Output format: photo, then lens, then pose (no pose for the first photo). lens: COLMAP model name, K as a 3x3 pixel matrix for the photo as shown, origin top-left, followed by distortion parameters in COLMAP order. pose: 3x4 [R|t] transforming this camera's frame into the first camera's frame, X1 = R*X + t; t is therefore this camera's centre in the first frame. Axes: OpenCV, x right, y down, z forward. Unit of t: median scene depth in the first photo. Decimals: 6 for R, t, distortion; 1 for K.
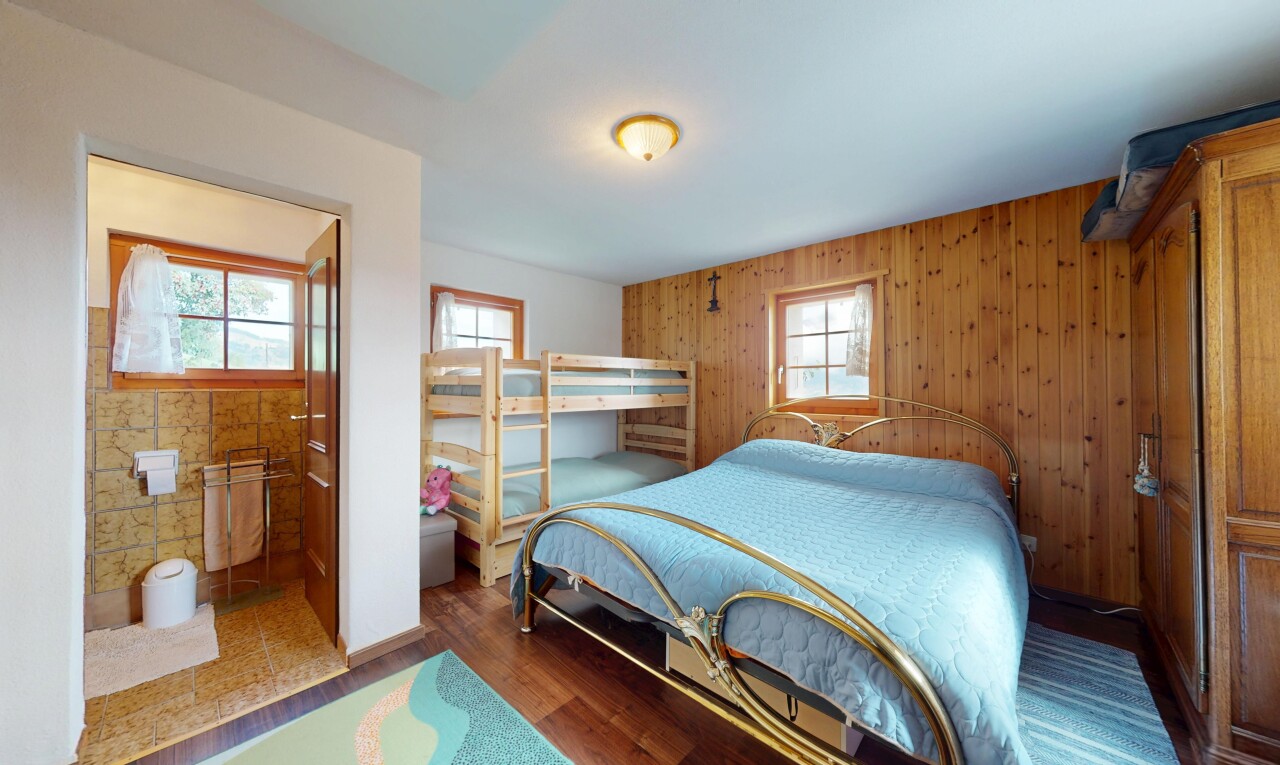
lens RADIAL K [[429.0, 0, 643.8], [0, 429.0, 385.1], [0, 0, 1]] dist [-0.000073, -0.000106]
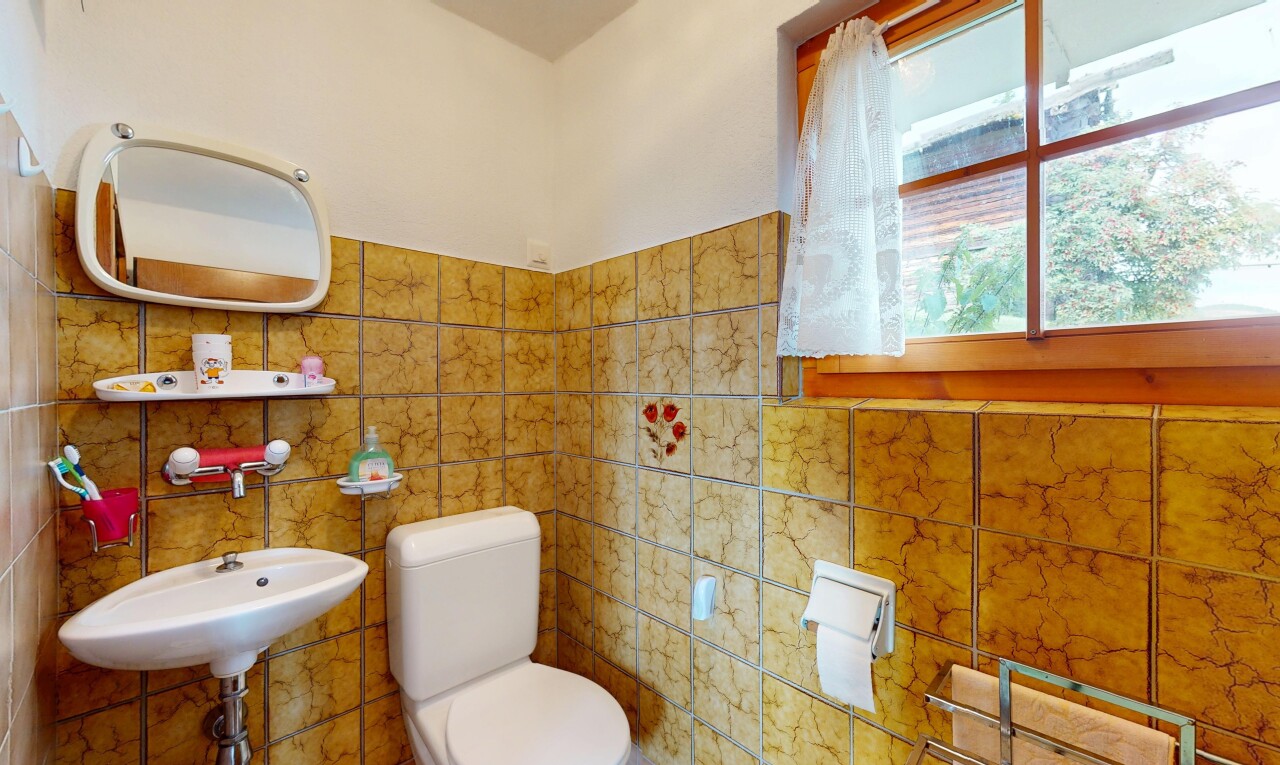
lens RADIAL K [[497.3, 0, 640.0], [0, 497.3, 382.5], [0, 0, 1]] dist [0.001575, 0.000105]
pose [[-0.067662, -0.000344, -0.997708, -0.654987], [0.000069, 1.000000, -0.000350, -0.005429], [0.997708, -0.000092, -0.067662, 0.792633]]
